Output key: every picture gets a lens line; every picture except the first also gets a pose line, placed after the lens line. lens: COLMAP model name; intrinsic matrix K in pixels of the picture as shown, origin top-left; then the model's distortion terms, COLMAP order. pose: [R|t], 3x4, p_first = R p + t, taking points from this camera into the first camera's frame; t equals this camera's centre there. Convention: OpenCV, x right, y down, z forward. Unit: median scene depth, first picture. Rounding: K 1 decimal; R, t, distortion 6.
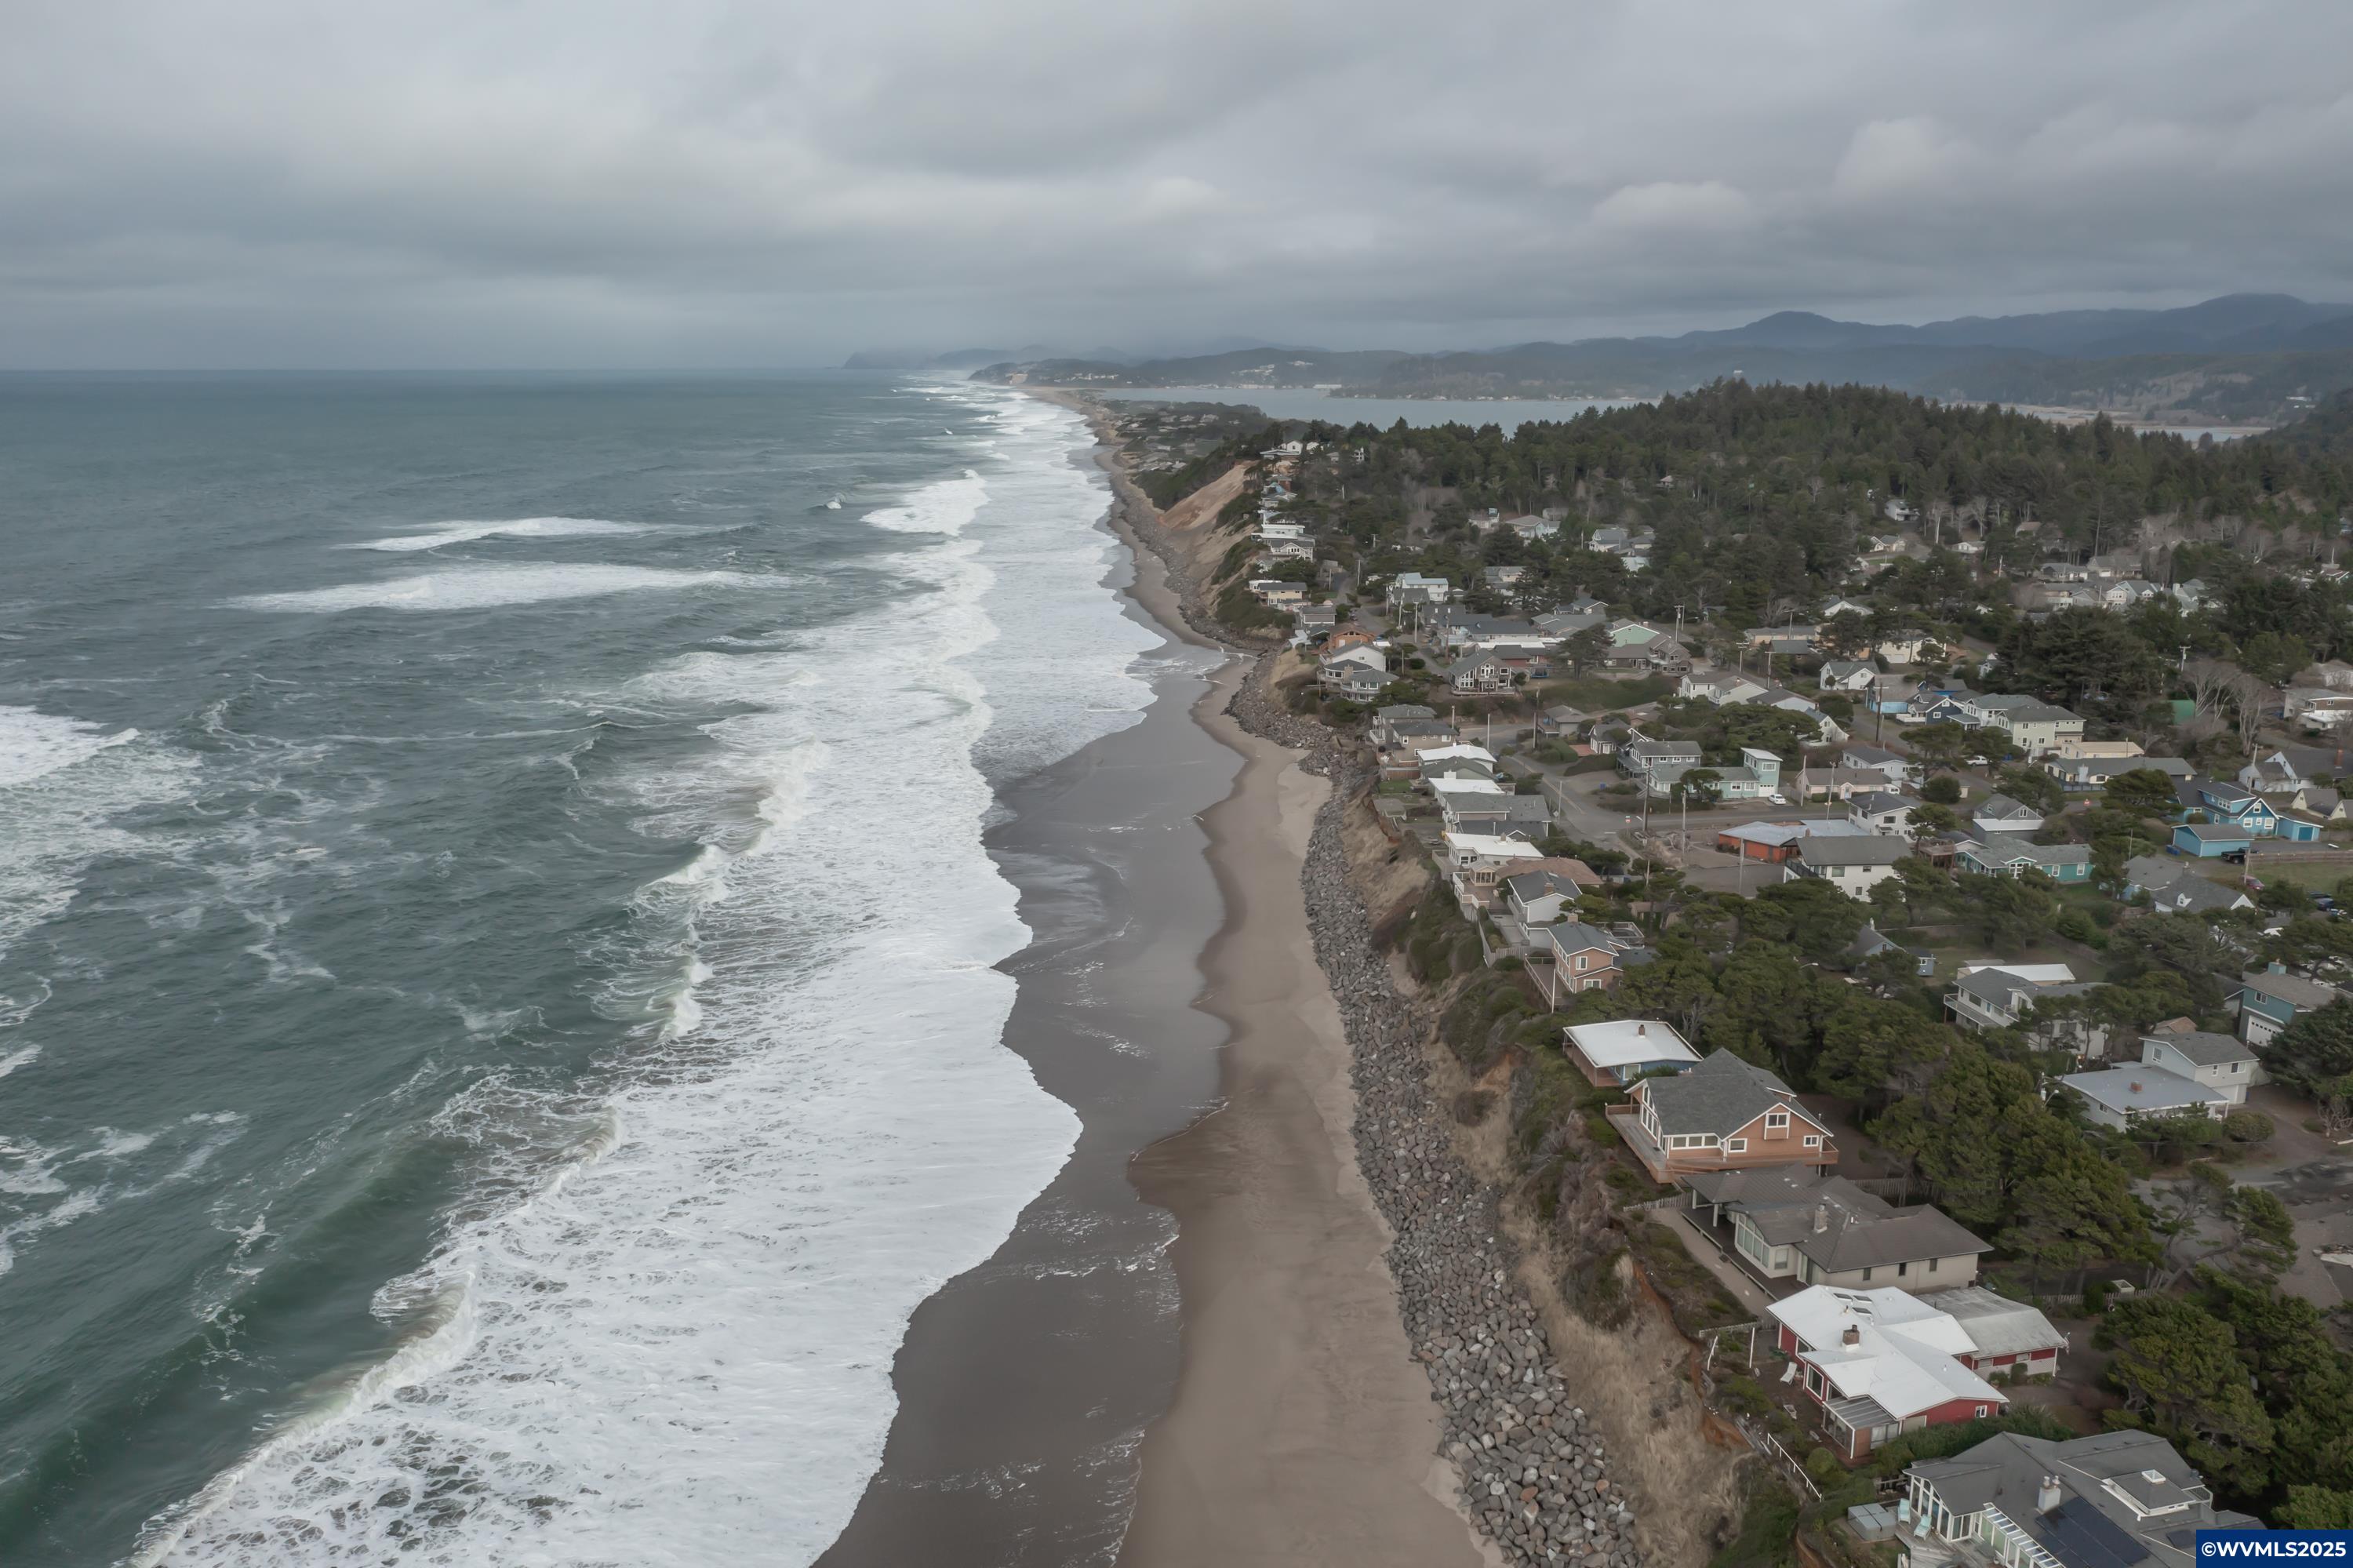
lens RADIAL K [[1857.3, 0, 1176.5], [0, 1857.3, 784.0], [0, 0, 1]] dist [-0.008797, -0.000006]
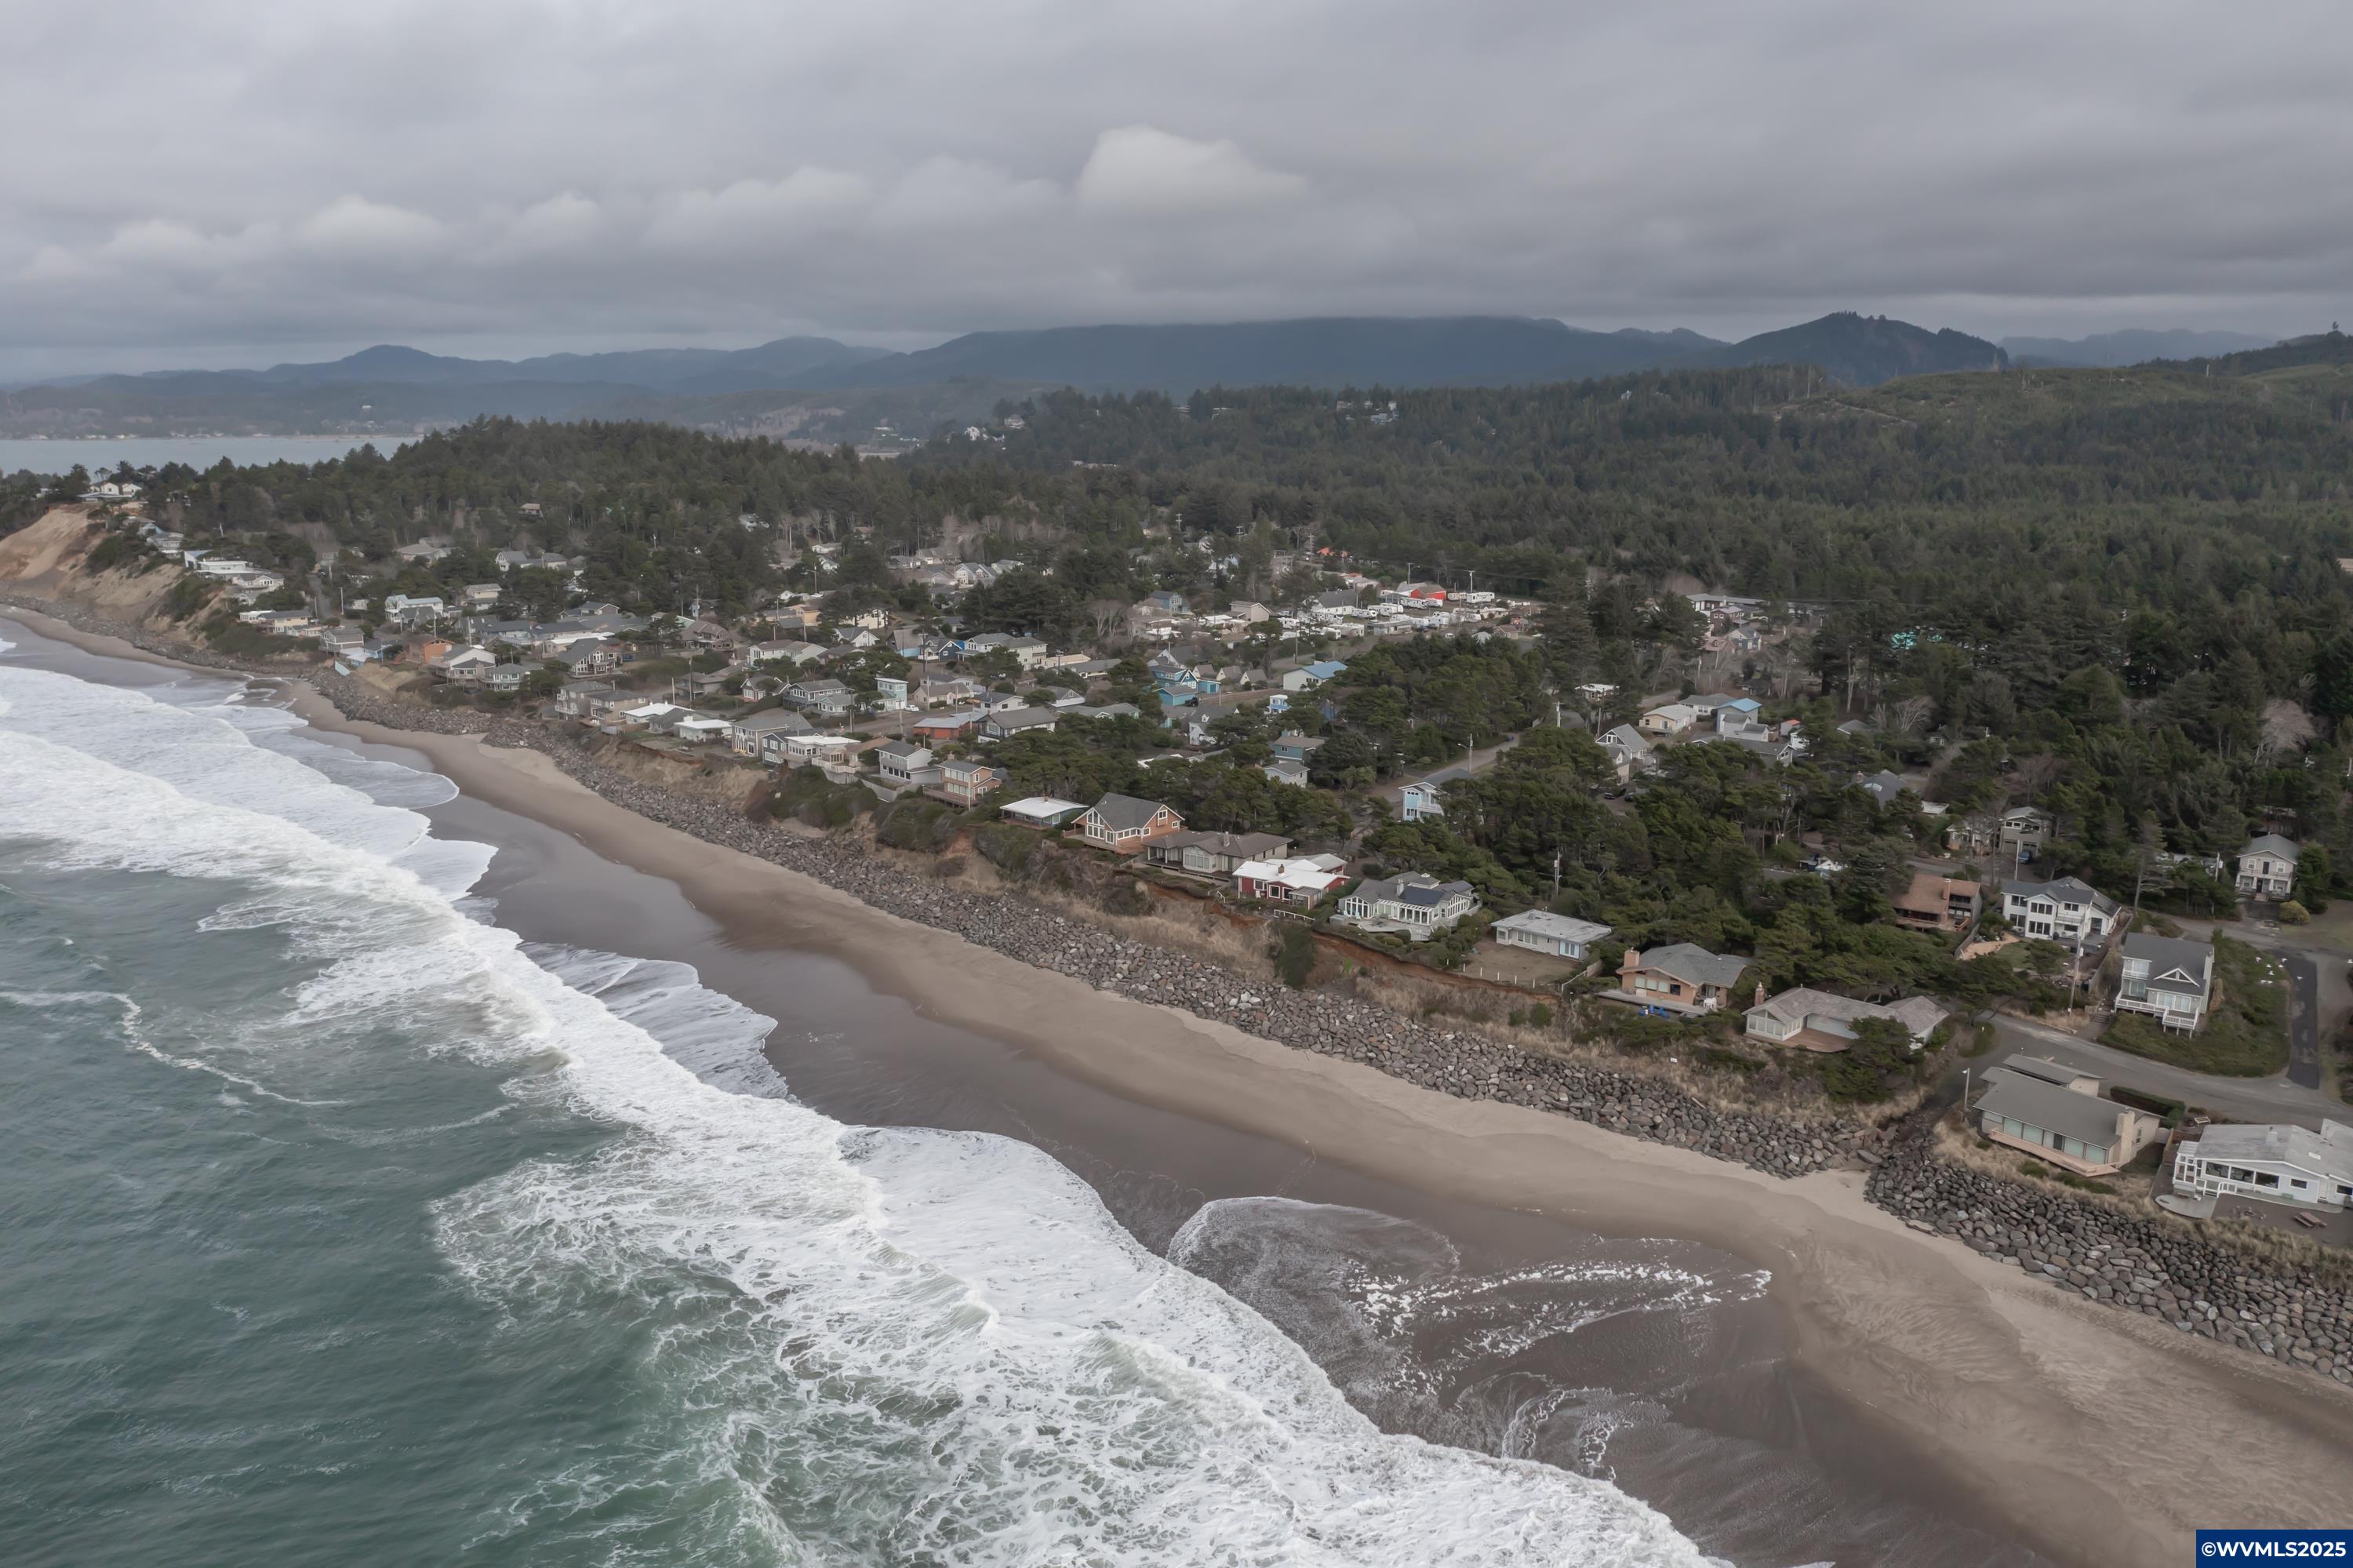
lens RADIAL K [[1857.3, 0, 1176.5], [0, 1857.3, 784.0], [0, 0, 1]] dist [-0.008797, -0.000006]
pose [[0.756714, -0.129891, 0.640712, -0.057145], [0.141188, 0.989405, 0.033830, 0.005827], [-0.638318, 0.064861, 0.767036, -0.030111]]
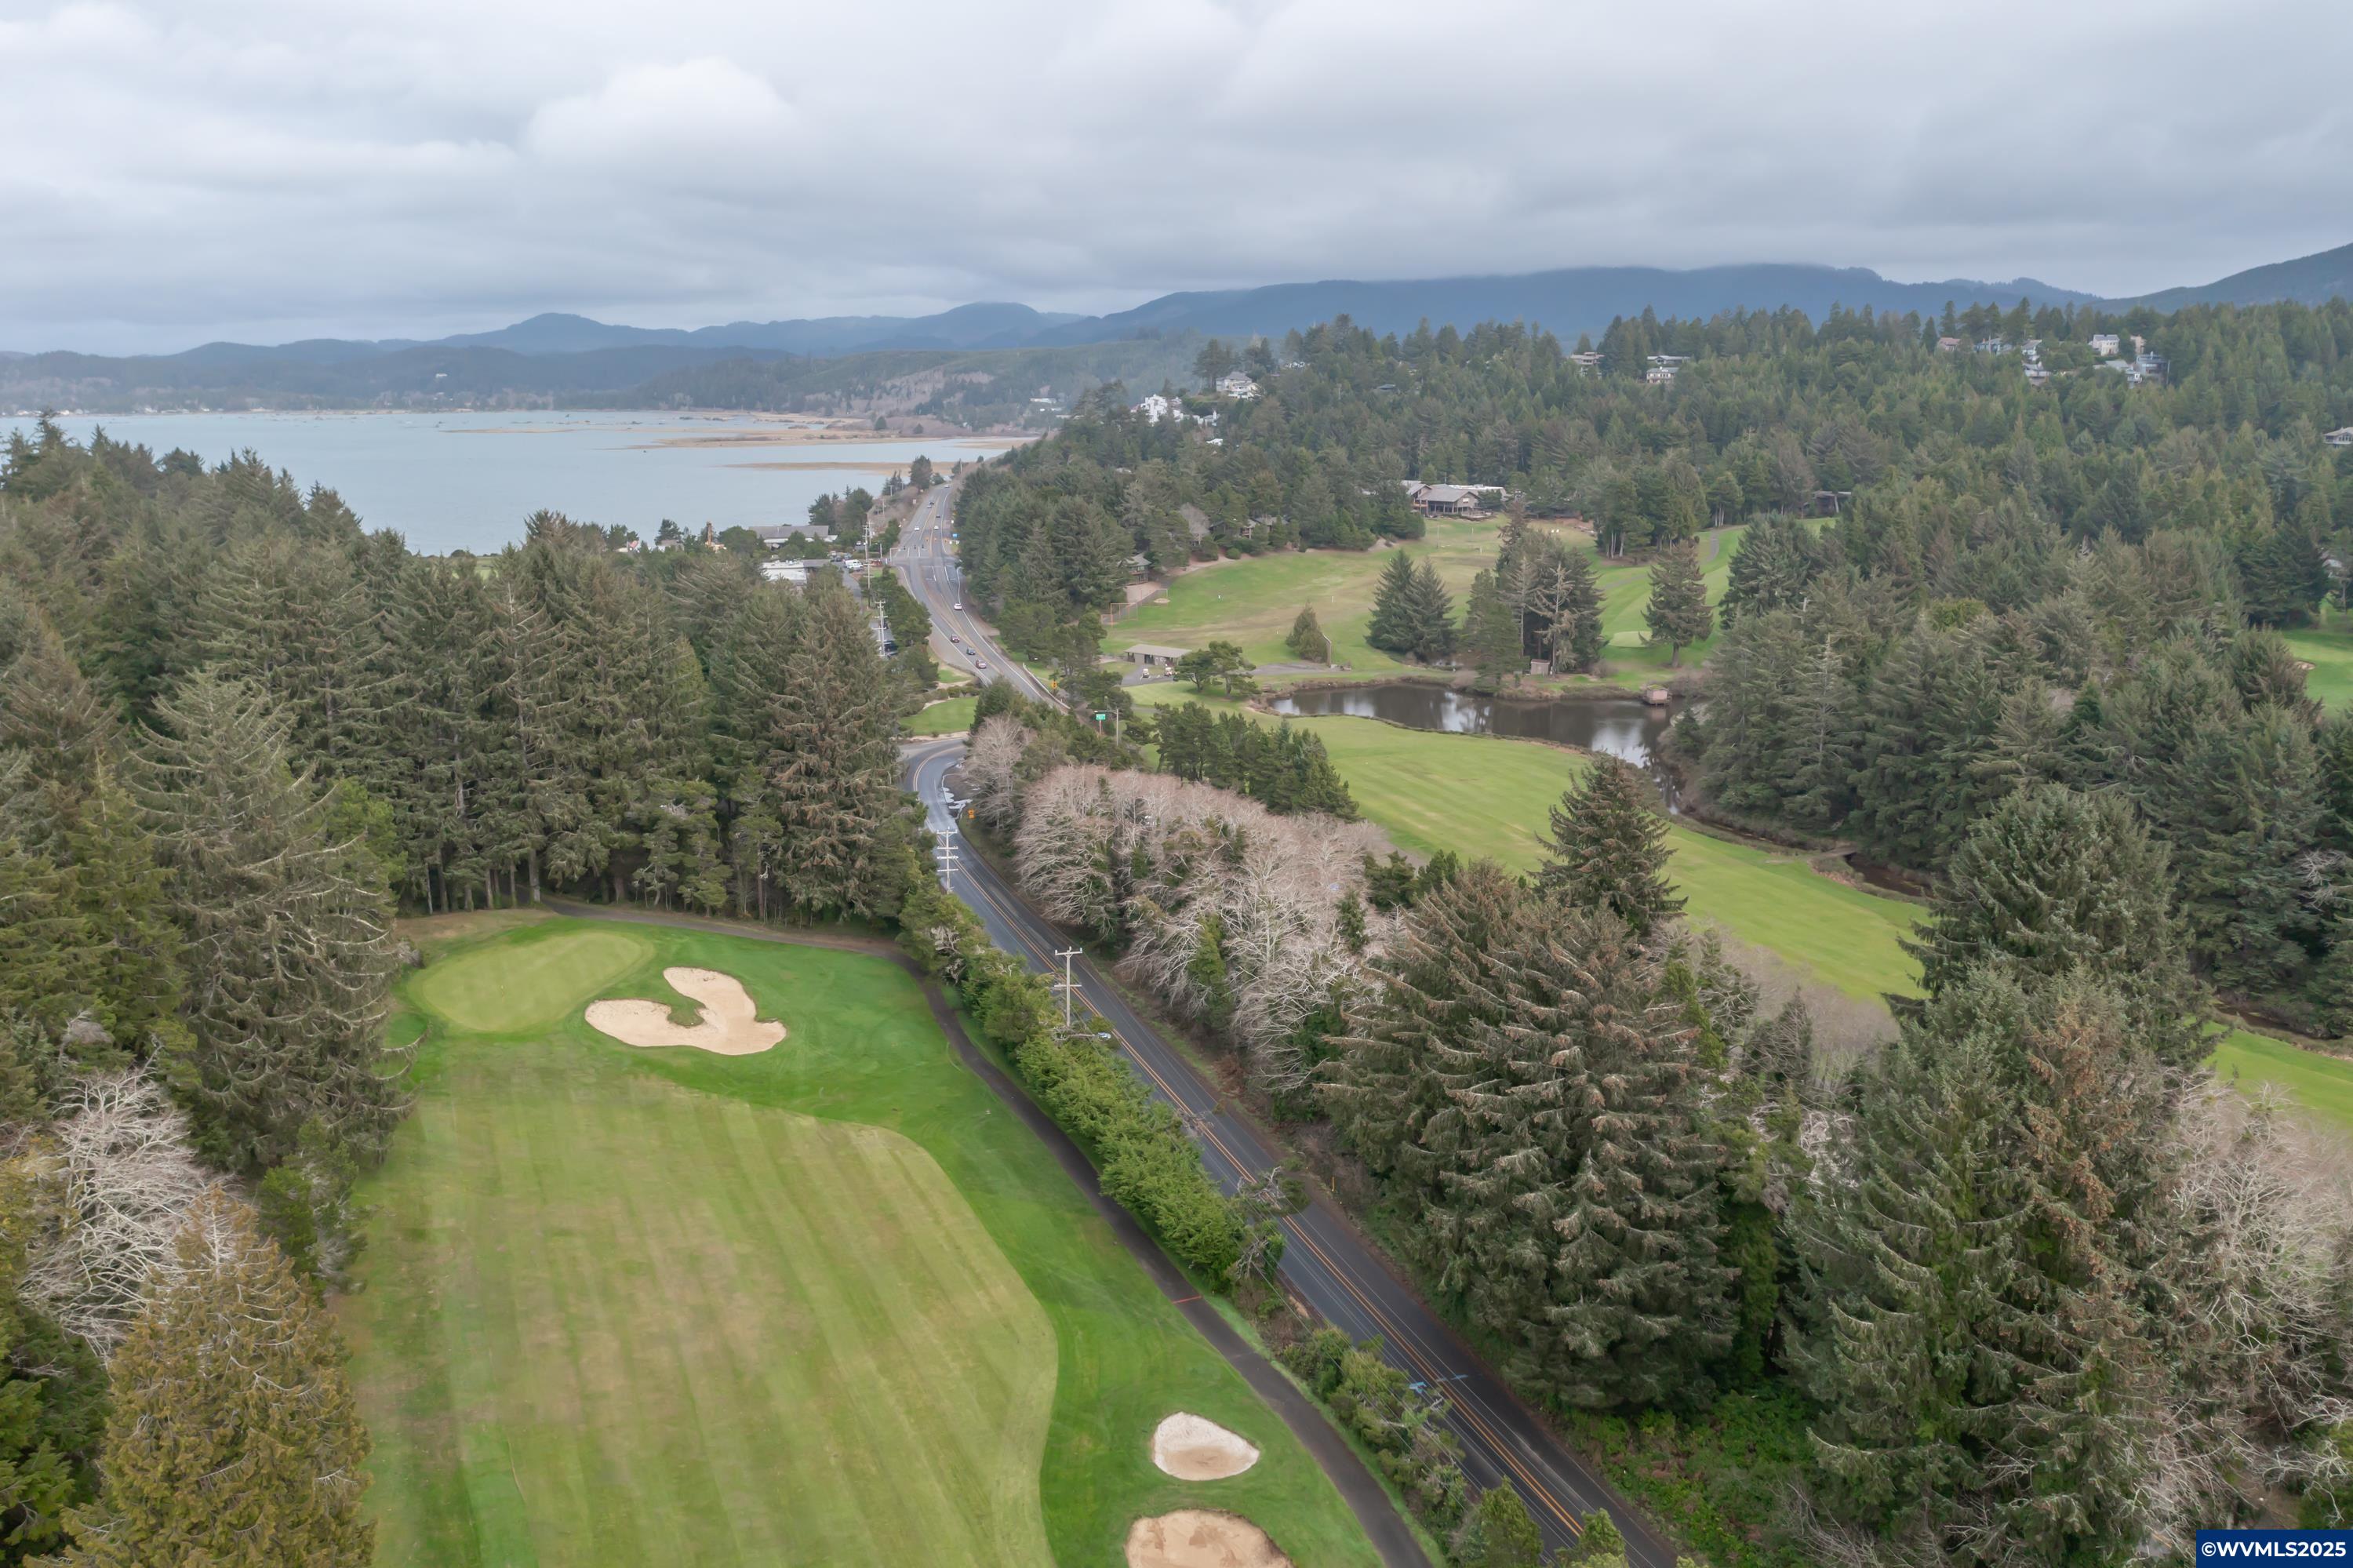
lens RADIAL K [[1857.3, 0, 1176.5], [0, 1857.3, 784.0], [0, 0, 1]] dist [-0.008797, -0.000006]
pose [[0.821683, -0.123401, 0.556426, 0.182202], [0.125891, 0.991462, 0.033977, -0.062371], [-0.555868, 0.042131, 0.830202, 0.301327]]
